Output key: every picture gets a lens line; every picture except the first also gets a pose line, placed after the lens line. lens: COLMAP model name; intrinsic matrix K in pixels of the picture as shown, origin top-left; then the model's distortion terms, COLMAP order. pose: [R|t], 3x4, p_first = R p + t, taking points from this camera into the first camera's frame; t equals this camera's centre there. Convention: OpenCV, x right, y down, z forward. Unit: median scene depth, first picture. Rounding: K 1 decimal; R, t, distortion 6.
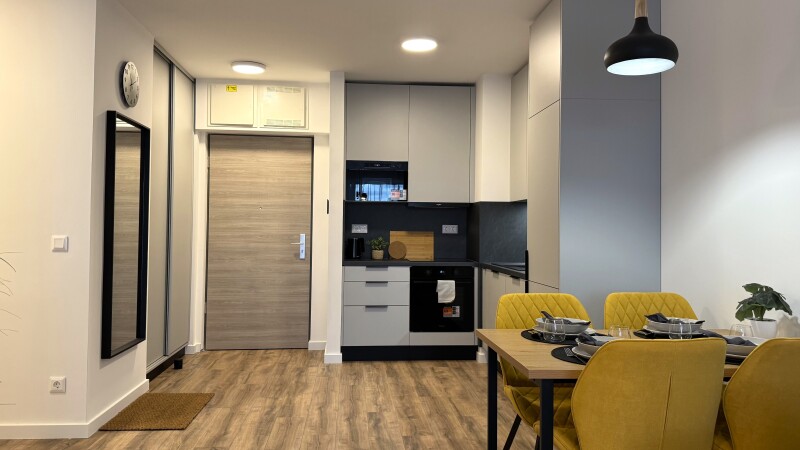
lens RADIAL K [[598.9, 0, 400.0], [0, 598.9, 225.0], [0, 0, 1]] dist [0.104516, -0.096272]
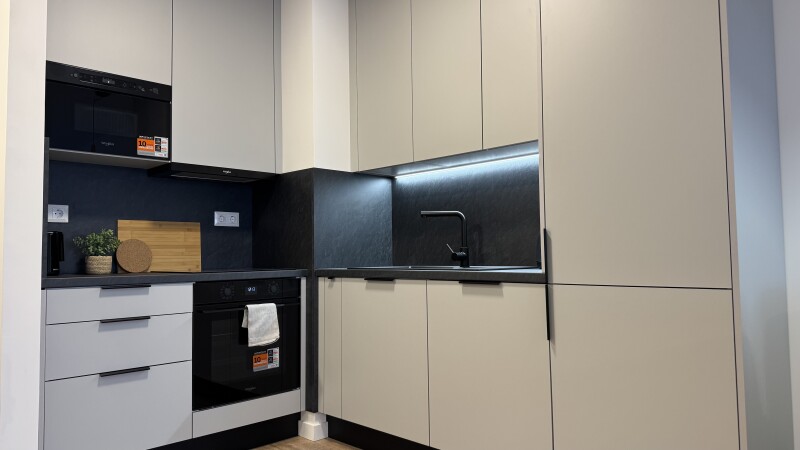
lens RADIAL K [[556.7, 0, 396.4], [0, 556.7, 231.9], [0, 0, 1]] dist [0.092883, -0.125941]
pose [[0.769544, 0.008122, 0.638542, -0.151083], [0.013834, 0.999472, -0.029384, 0.040438], [-0.638444, 0.031445, 0.769026, 0.493770]]
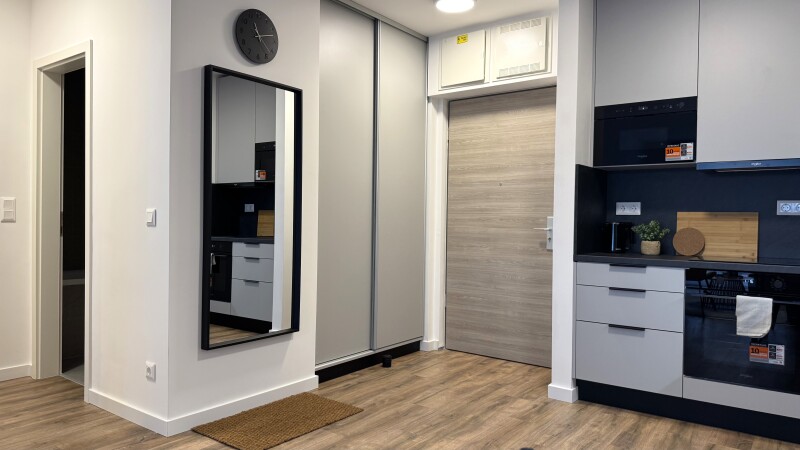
lens RADIAL K [[556.7, 0, 396.4], [0, 556.7, 231.9], [0, 0, 1]] dist [0.092883, -0.125941]
pose [[0.752008, 0.016564, -0.658946, 0.164406], [-0.001445, 0.999723, 0.023481, 0.018764], [0.659153, -0.016705, 0.751824, 0.364821]]
